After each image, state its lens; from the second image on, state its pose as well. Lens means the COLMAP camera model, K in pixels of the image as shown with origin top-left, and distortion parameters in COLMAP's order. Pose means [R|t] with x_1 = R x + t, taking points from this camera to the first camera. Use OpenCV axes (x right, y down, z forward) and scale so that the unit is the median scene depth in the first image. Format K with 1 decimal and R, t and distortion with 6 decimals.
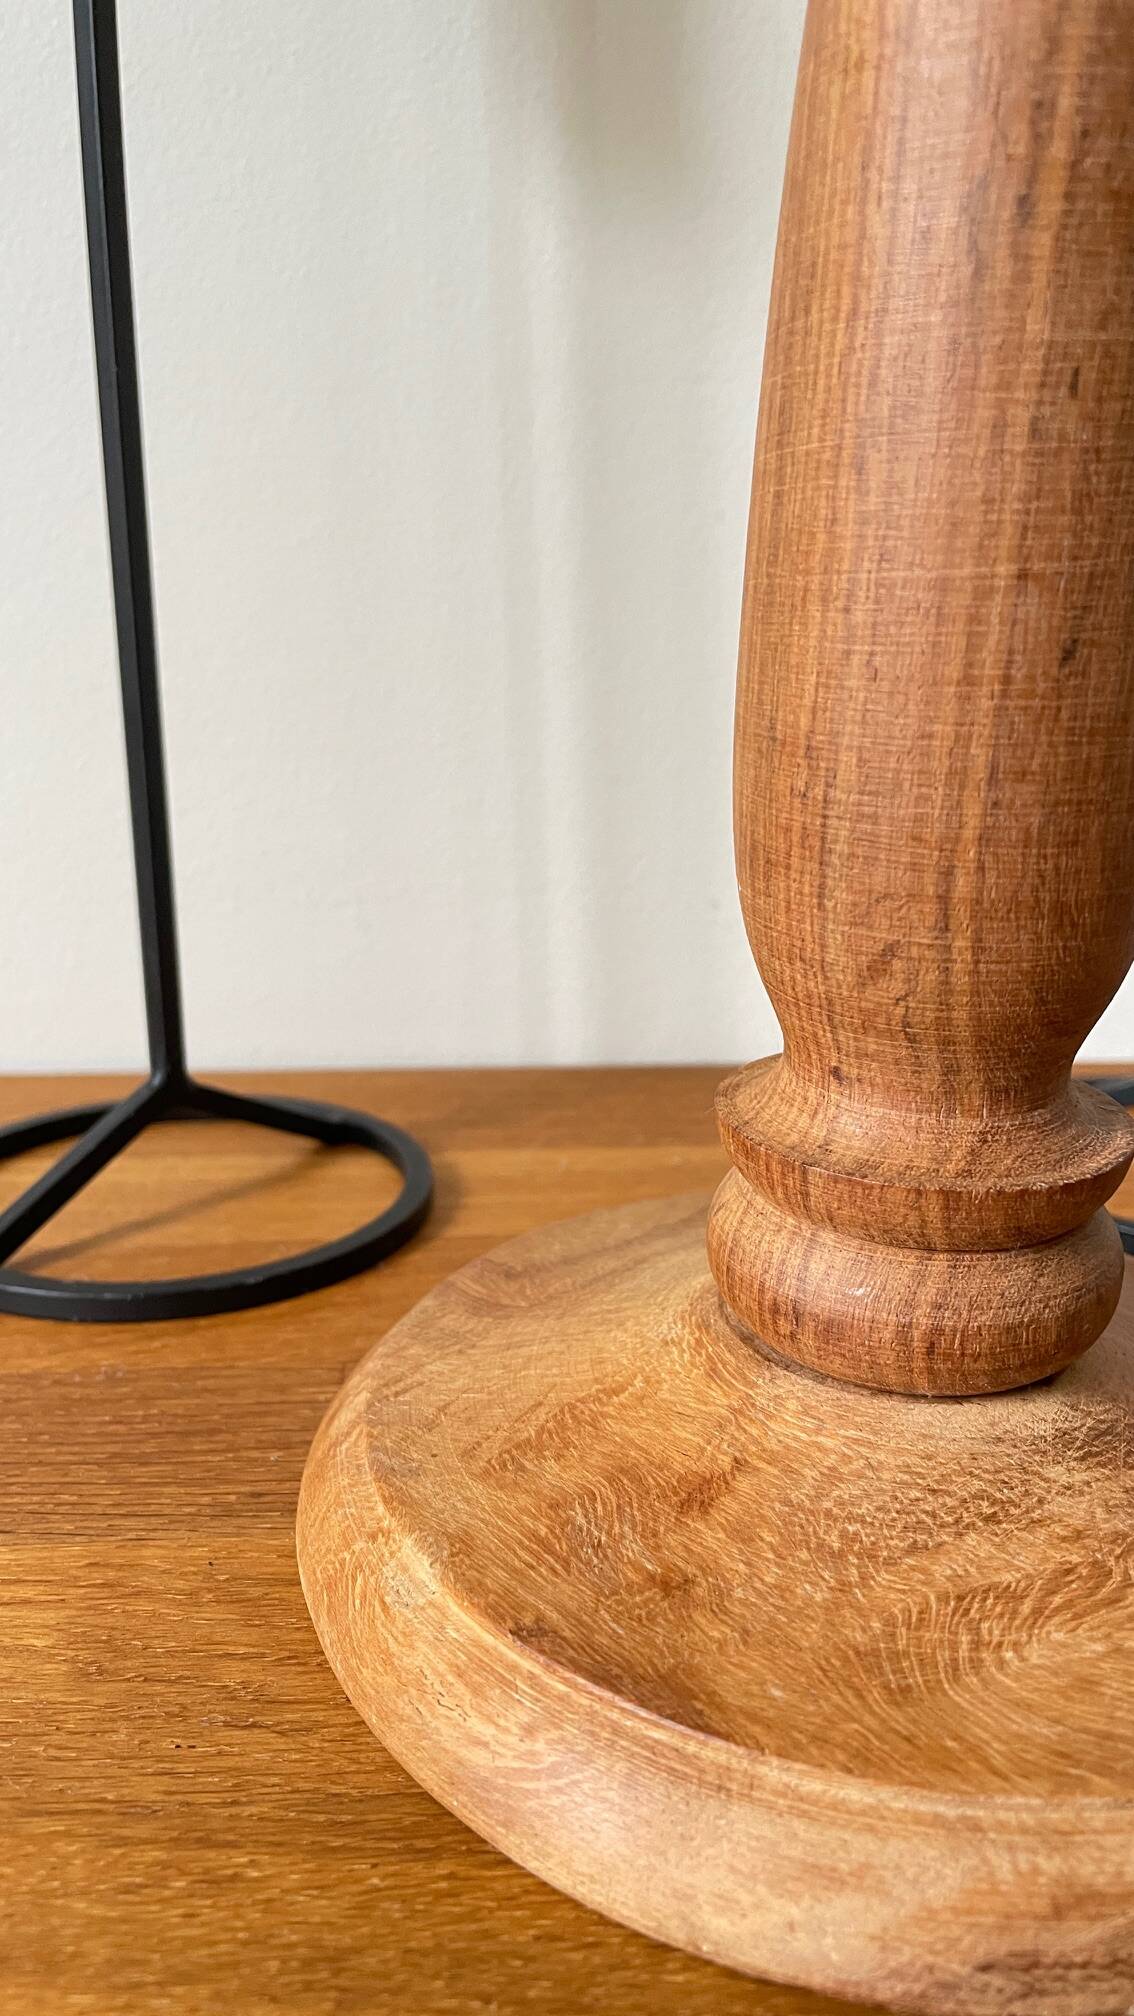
lens RADIAL K [[1583.6, 0, 549.3], [0, 1583.6, 1030.1], [0, 0, 1]] dist [0.048146, -0.064468]
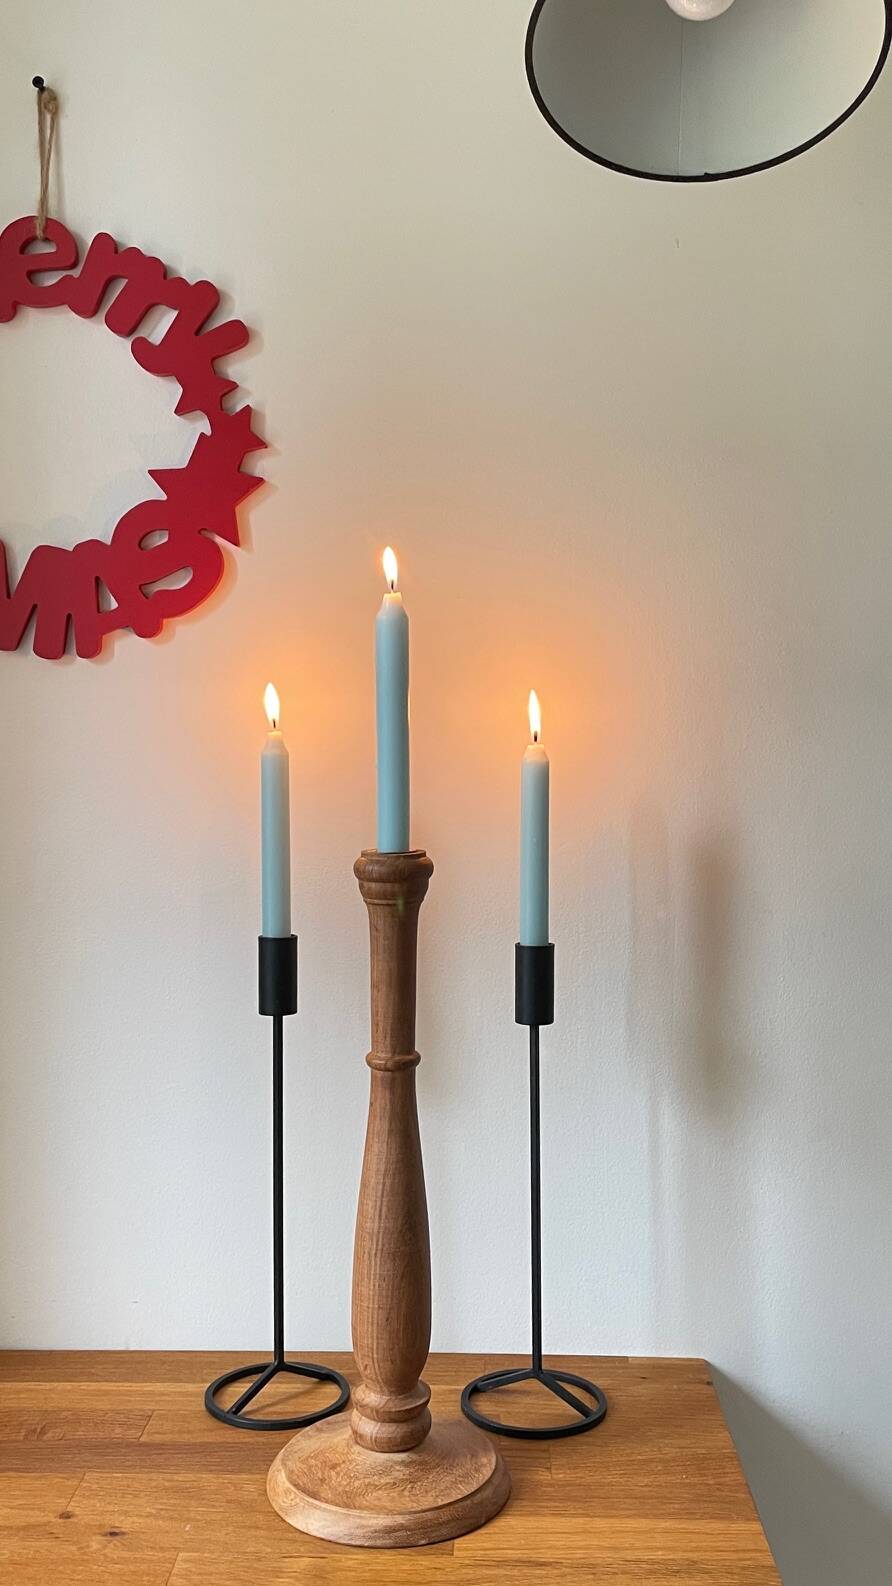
lens RADIAL K [[1548.8, 0, 482.1], [0, 1548.8, 779.8], [0, 0, 1]] dist [0.025545, 0.000000]
pose [[0.980209, 0.001345, -0.197962, 1.786209], [-0.052735, 0.965619, -0.254556, -0.705284], [0.190813, 0.259957, 0.946579, -4.964216]]
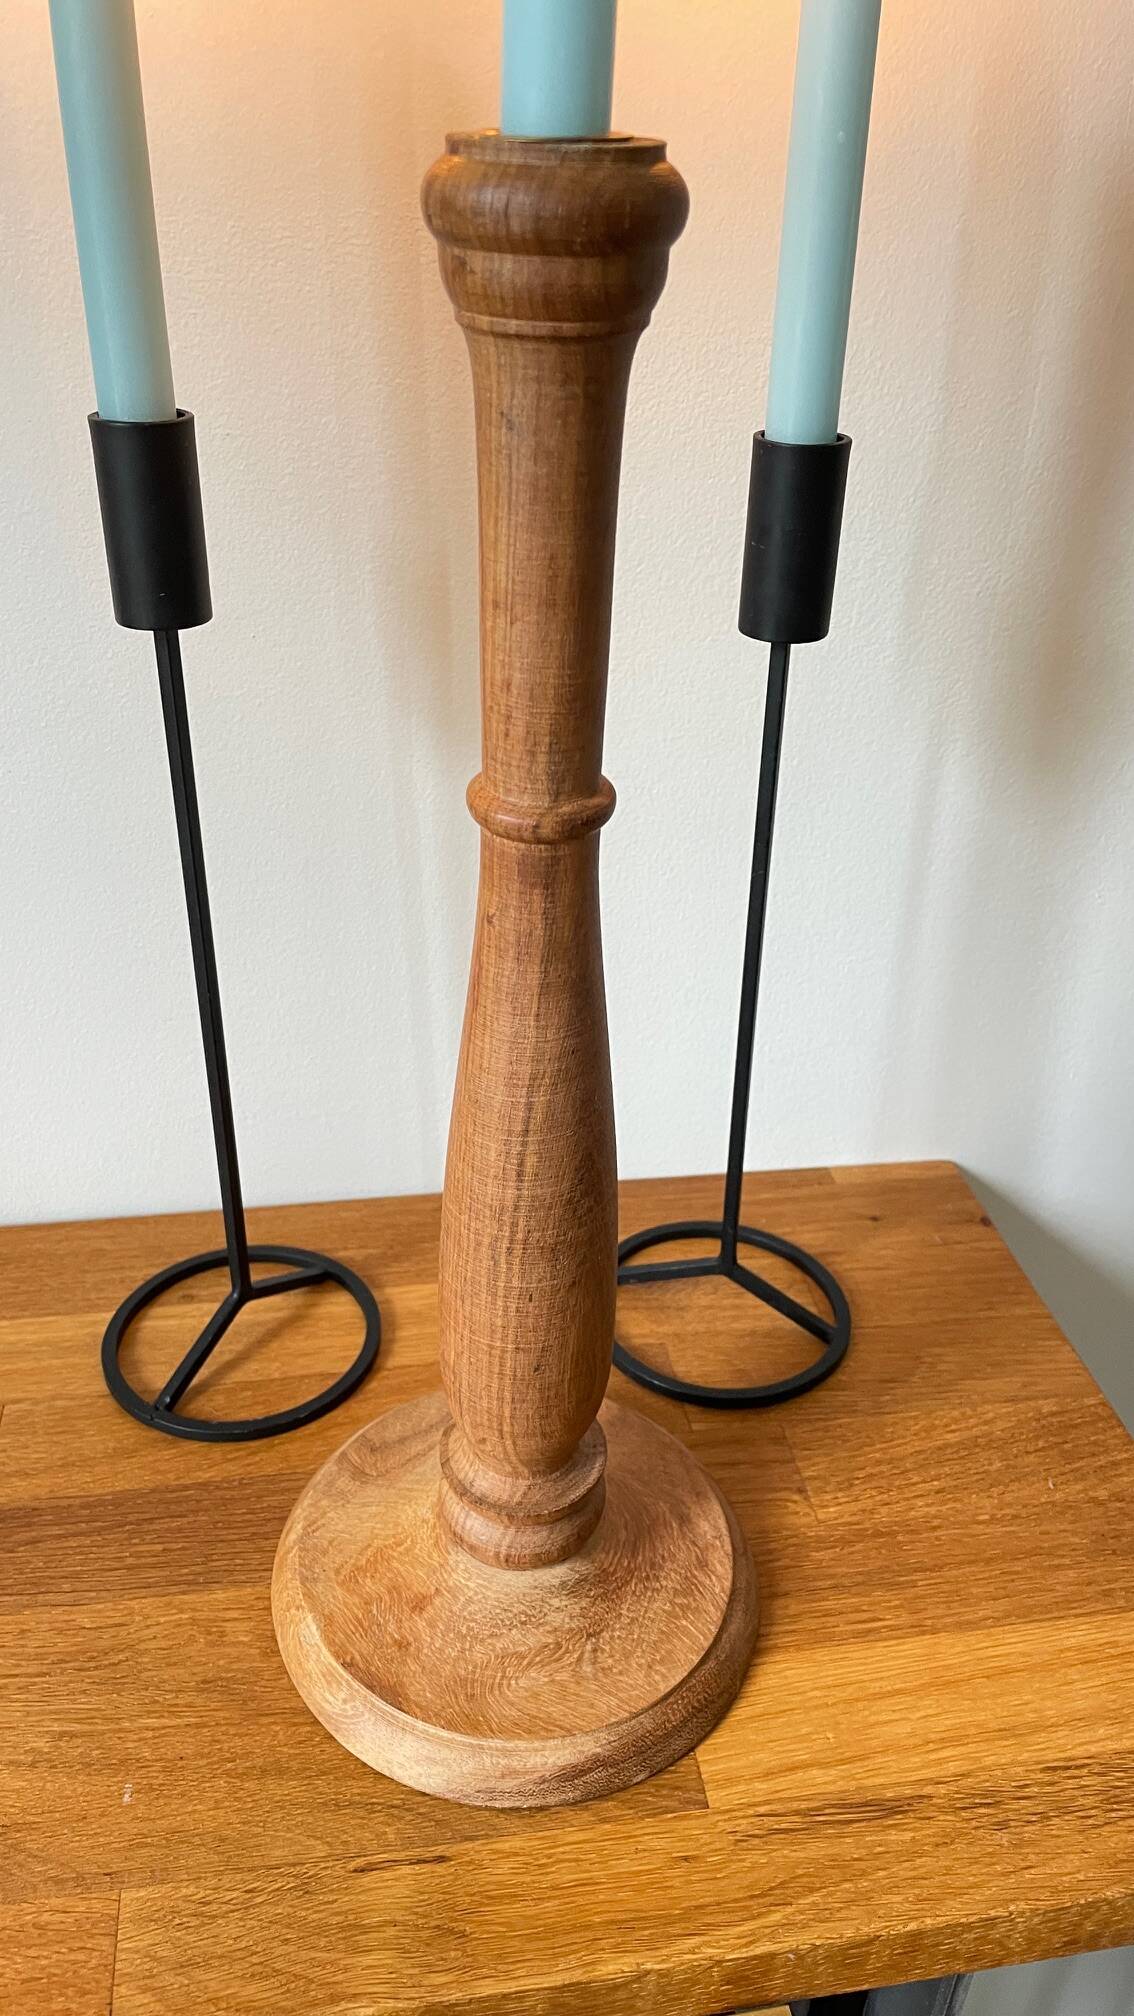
lens RADIAL K [[1553.5, 0, 569.6], [0, 1553.5, 1023.1], [0, 0, 1]] dist [0.054665, -0.074718]
pose [[0.999400, 0.031325, -0.014771, 0.379067], [-0.026767, 0.969270, 0.244539, -1.384517], [0.021978, -0.243997, 0.969527, -1.371052]]
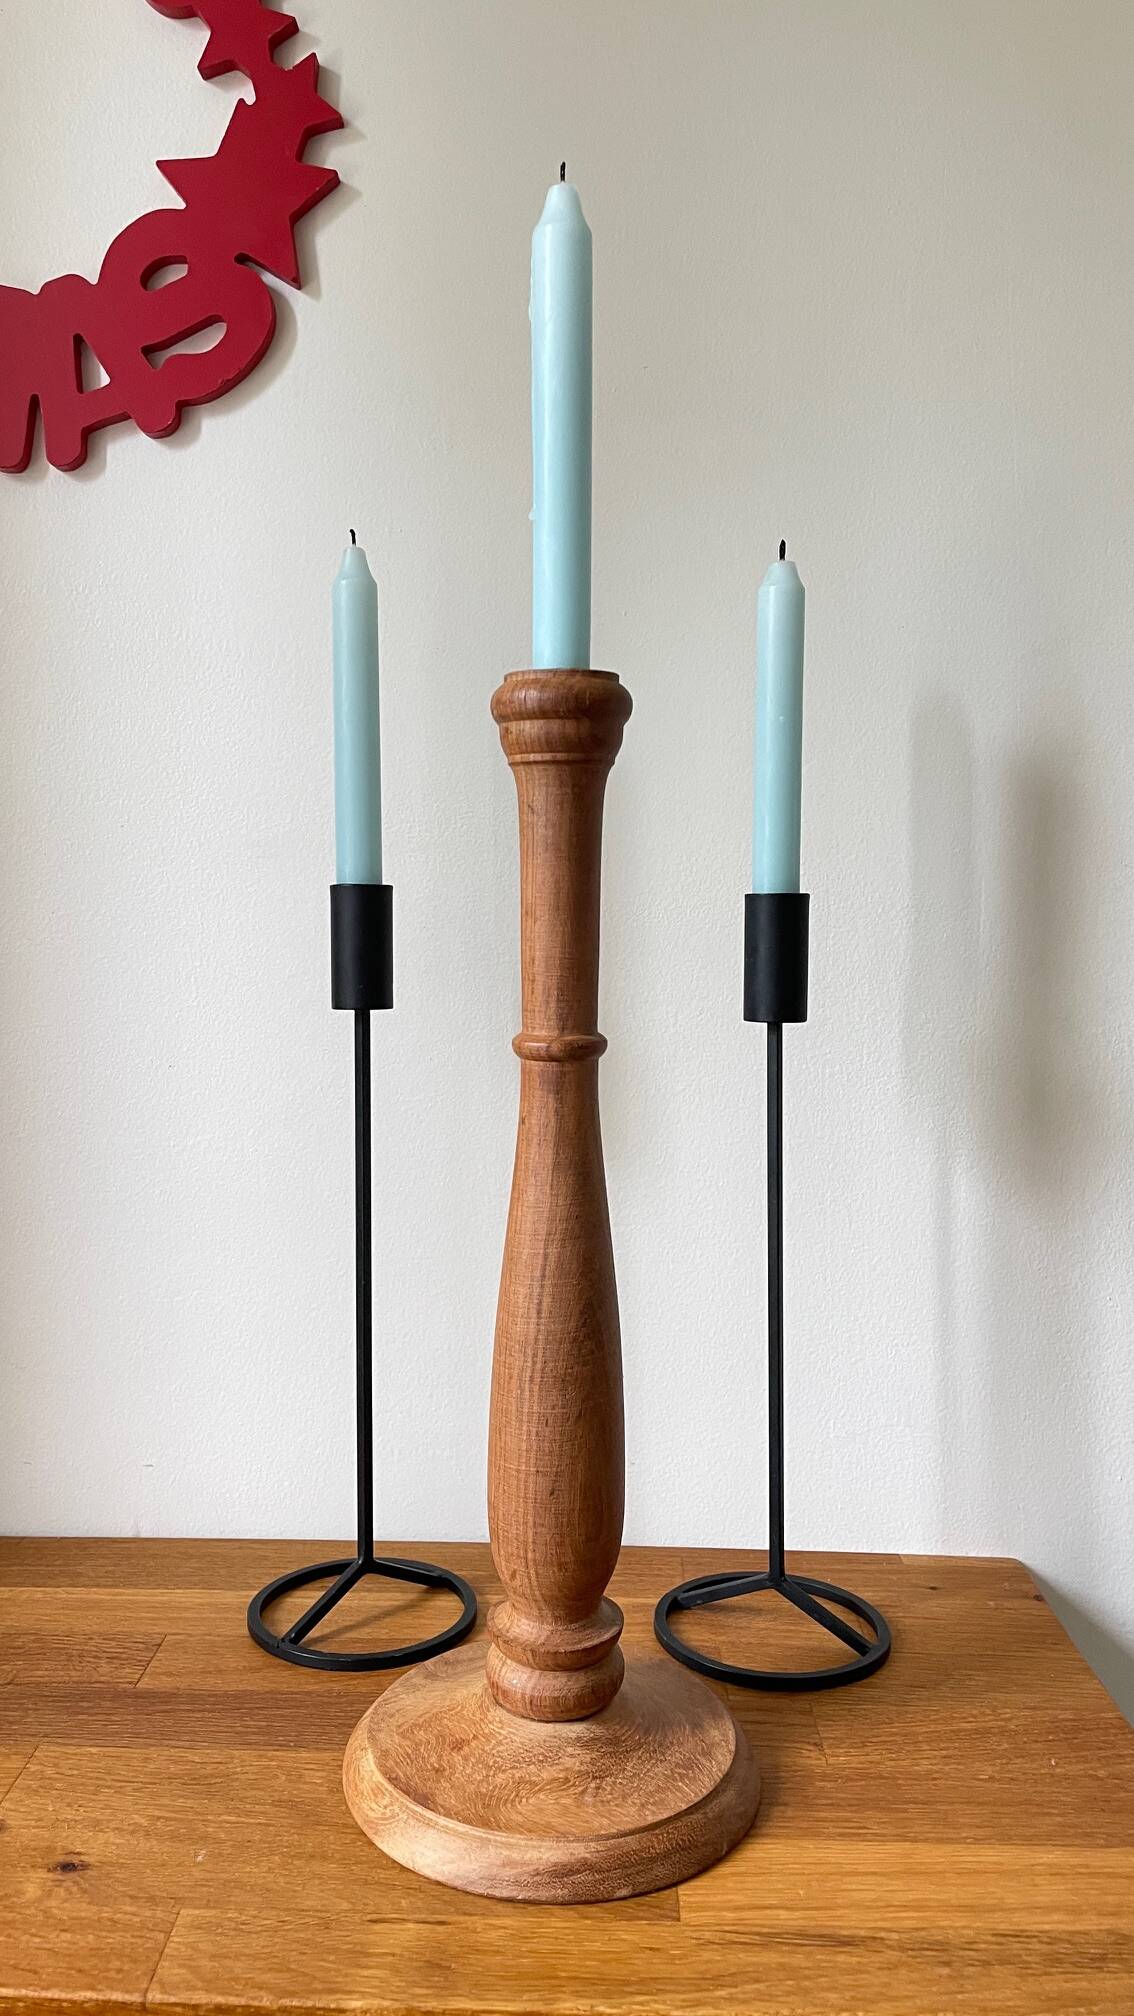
lens RADIAL K [[1553.5, 0, 550.2], [0, 1553.5, 997.5], [0, 0, 1]] dist [0.054665, -0.074718]
pose [[0.976410, 0.007517, -0.215794, 1.005879], [-0.058207, 0.971559, -0.229530, -0.481255], [0.207932, 0.236677, 0.949078, -2.442392]]
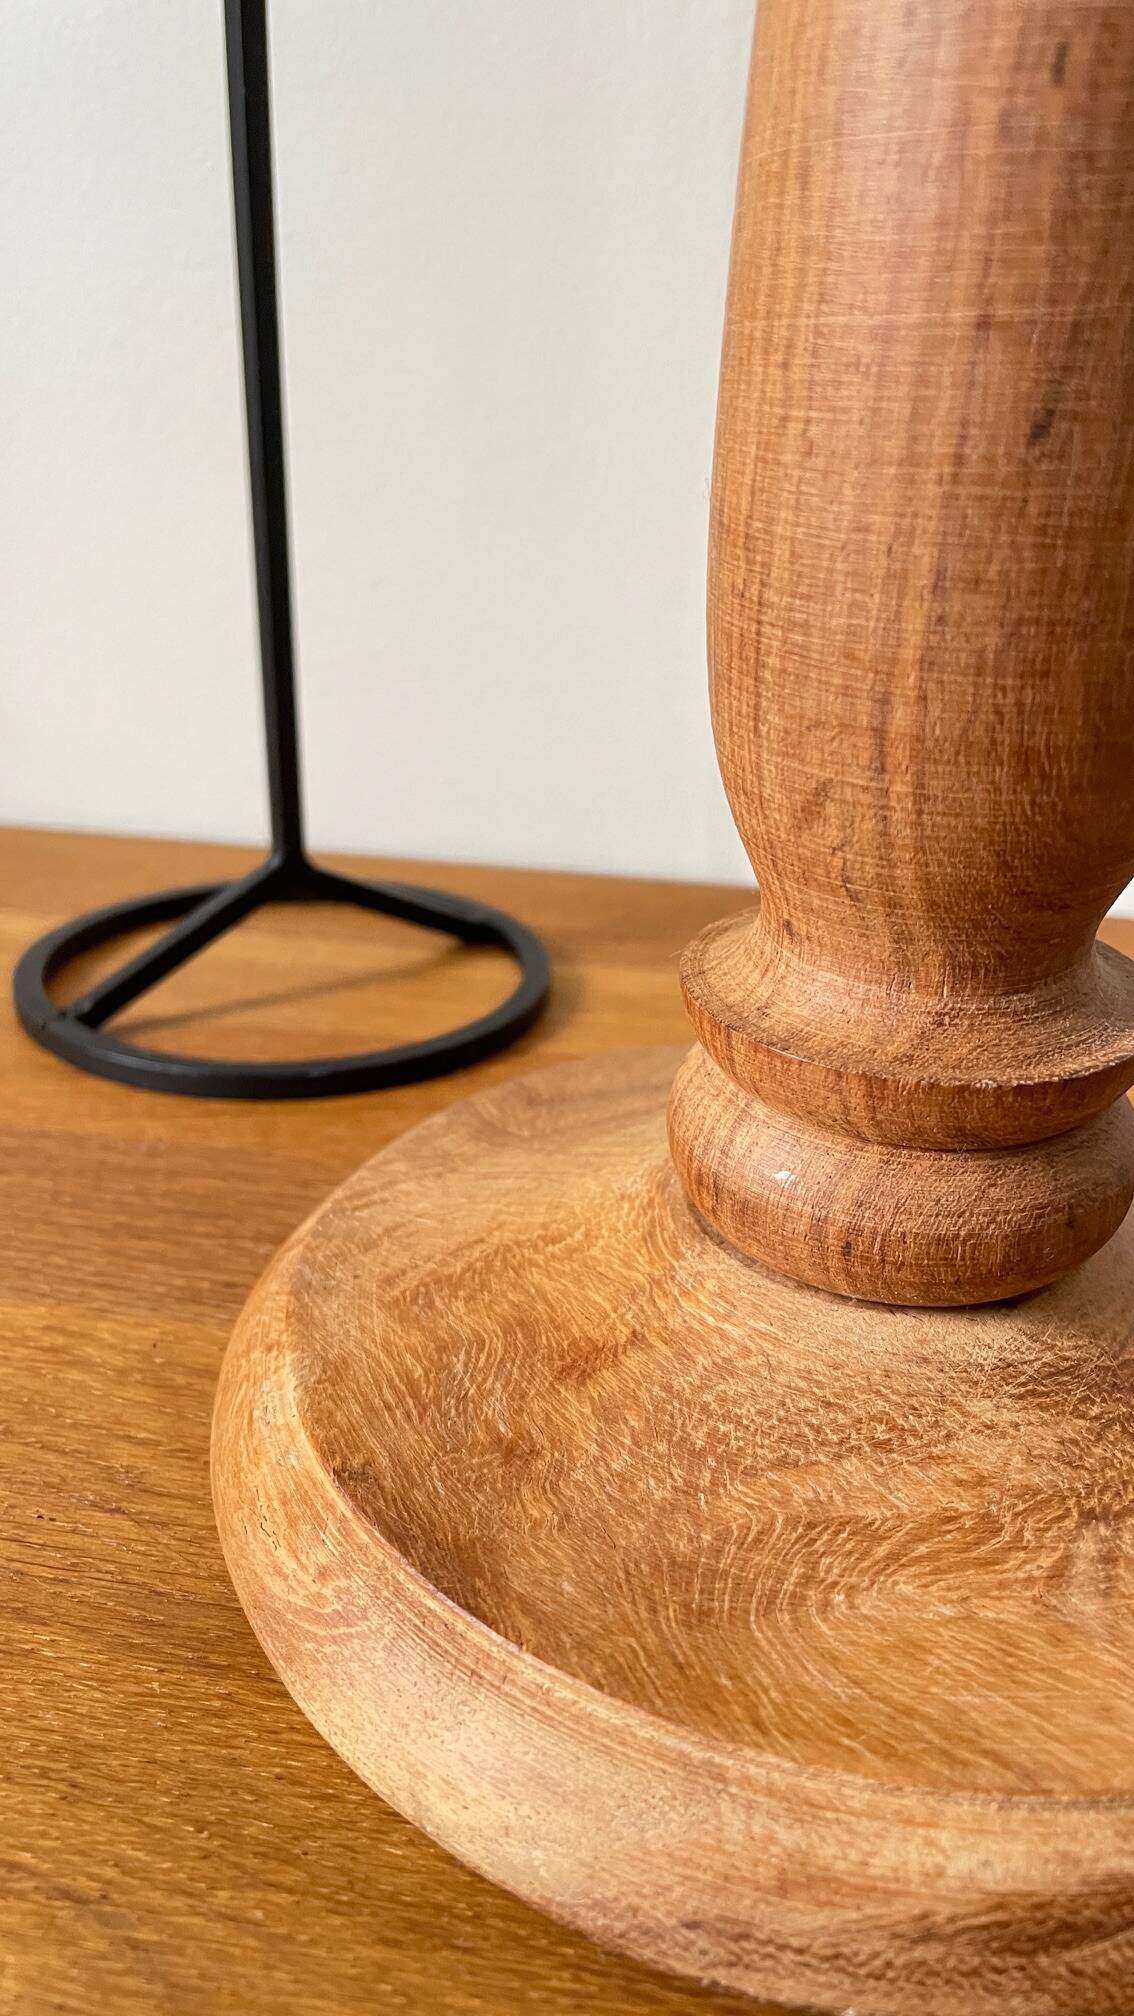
lens RADIAL K [[1583.6, 0, 549.8], [0, 1583.6, 1026.1], [0, 0, 1]] dist [0.048146, -0.064468]
pose [[0.965605, 0.117240, -0.232083, 0.290032], [-0.087588, 0.987074, 0.134214, -0.026799], [0.244818, -0.109270, 0.963392, 0.135608]]
